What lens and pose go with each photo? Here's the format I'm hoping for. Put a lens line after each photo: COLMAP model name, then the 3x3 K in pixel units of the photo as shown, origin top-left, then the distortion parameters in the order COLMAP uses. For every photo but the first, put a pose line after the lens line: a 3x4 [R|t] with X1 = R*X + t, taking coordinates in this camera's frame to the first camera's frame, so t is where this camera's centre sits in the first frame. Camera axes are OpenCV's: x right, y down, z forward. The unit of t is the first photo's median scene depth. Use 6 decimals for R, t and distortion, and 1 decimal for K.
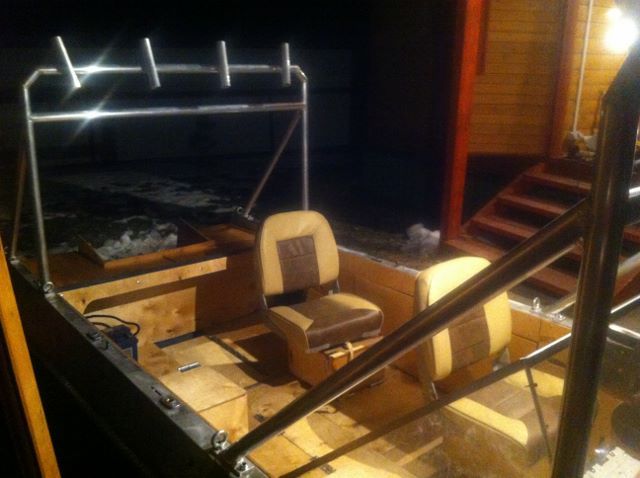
lens RADIAL K [[611.1, 0, 322.1], [0, 611.1, 241.9], [0, 0, 1]] dist [0.097297, -0.341773]
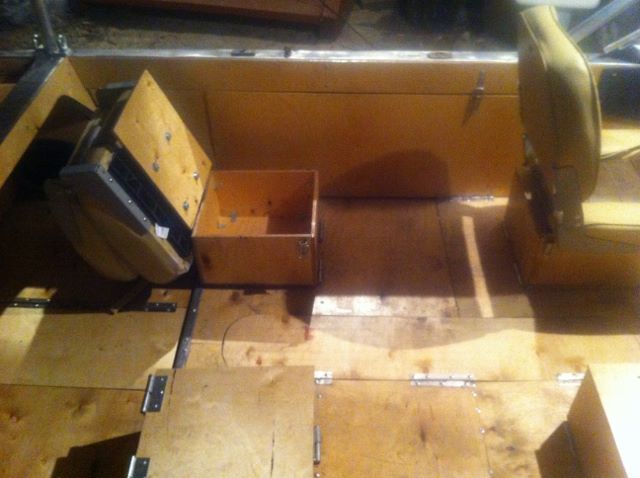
lens RADIAL K [[611.1, 0, 322.1], [0, 611.1, 241.9], [0, 0, 1]] dist [0.097297, -0.341773]
pose [[0.645938, -0.502068, 0.575058, -0.299006], [0.201442, 0.838697, 0.505973, -0.104355], [-0.736332, -0.210987, 0.642884, 0.516162]]
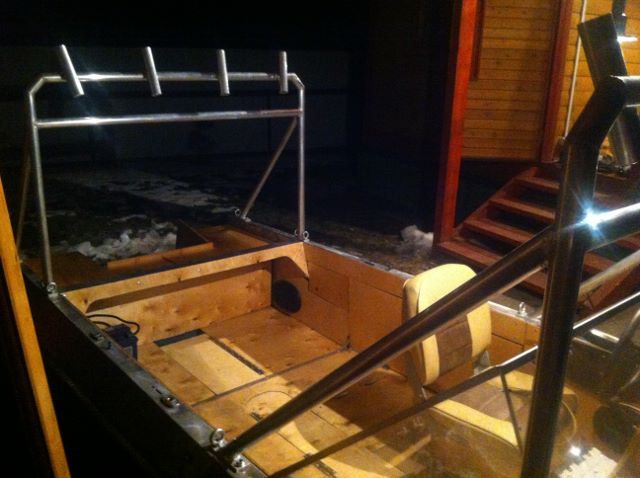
lens RADIAL K [[606.9, 0, 323.4], [0, 606.9, 240.9], [0, 0, 1]] dist [0.085392, -0.287131]
pose [[0.999925, 0.009159, 0.008169, 0.001708], [-0.009179, 0.999955, 0.002385, -0.009789], [-0.008146, -0.002460, 0.999964, -0.023963]]
